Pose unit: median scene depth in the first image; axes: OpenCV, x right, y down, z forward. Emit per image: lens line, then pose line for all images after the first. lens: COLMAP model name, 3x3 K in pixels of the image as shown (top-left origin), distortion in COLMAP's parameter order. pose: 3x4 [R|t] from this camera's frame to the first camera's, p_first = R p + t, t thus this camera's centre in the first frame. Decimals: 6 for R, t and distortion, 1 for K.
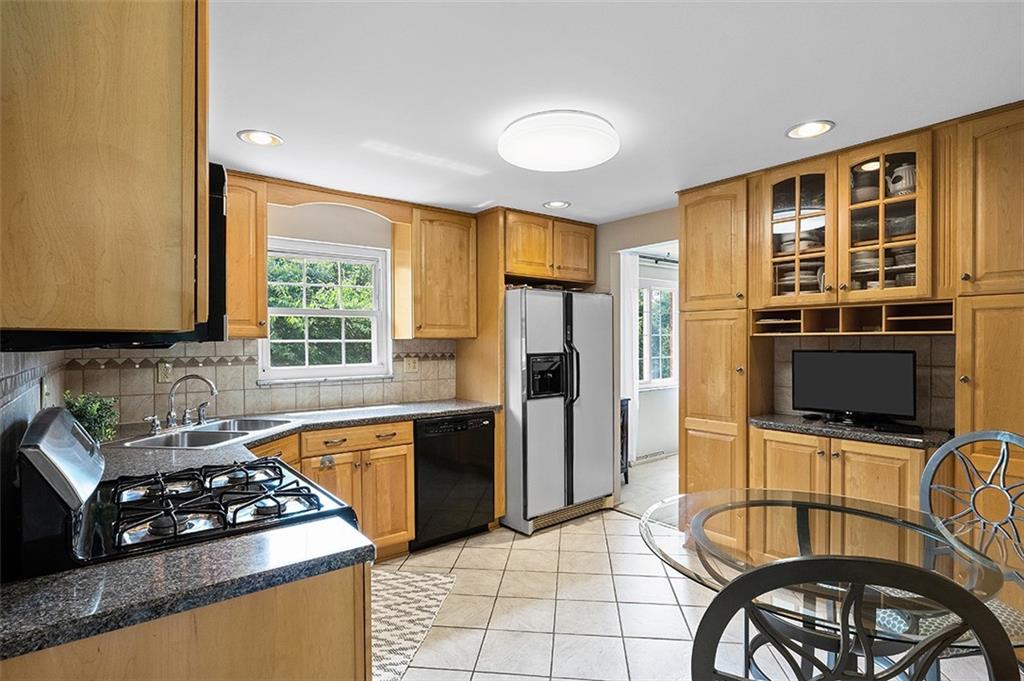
lens RADIAL K [[523.1, 0, 506.2], [0, 523.1, 344.8], [0, 0, 1]] dist [0.001565, 0.000481]
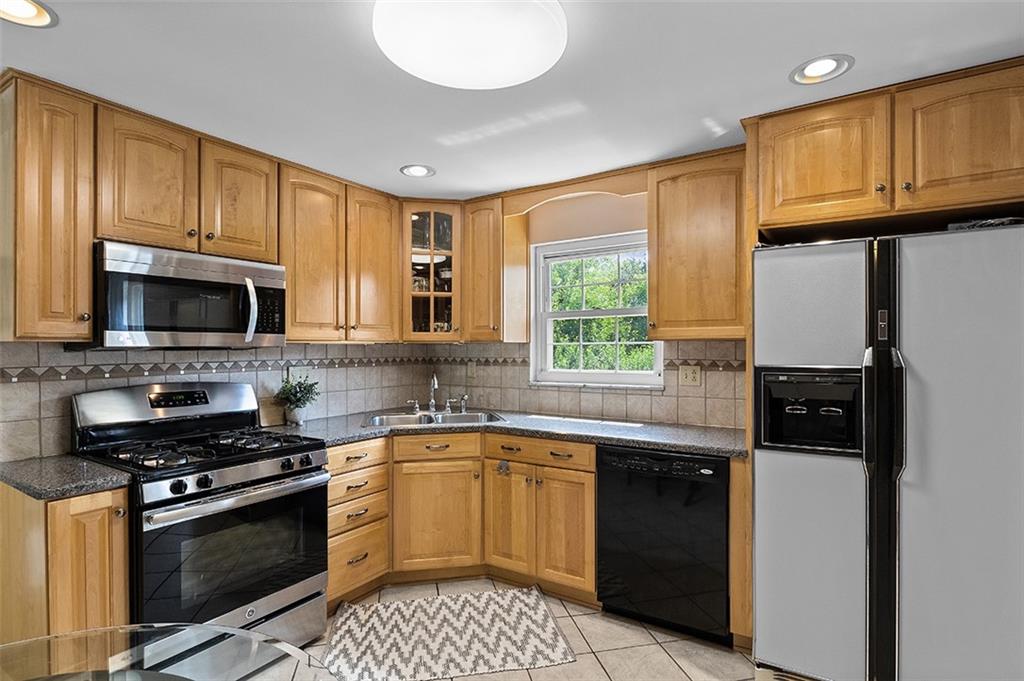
lens RADIAL K [[523.1, 0, 507.1], [0, 523.1, 343.2], [0, 0, 1]] dist [0.001565, 0.000481]
pose [[0.313726, -0.003421, -0.949507, 0.549867], [-0.000617, 0.999993, -0.003806, -0.005753], [0.949513, 0.001780, 0.313721, 0.641191]]
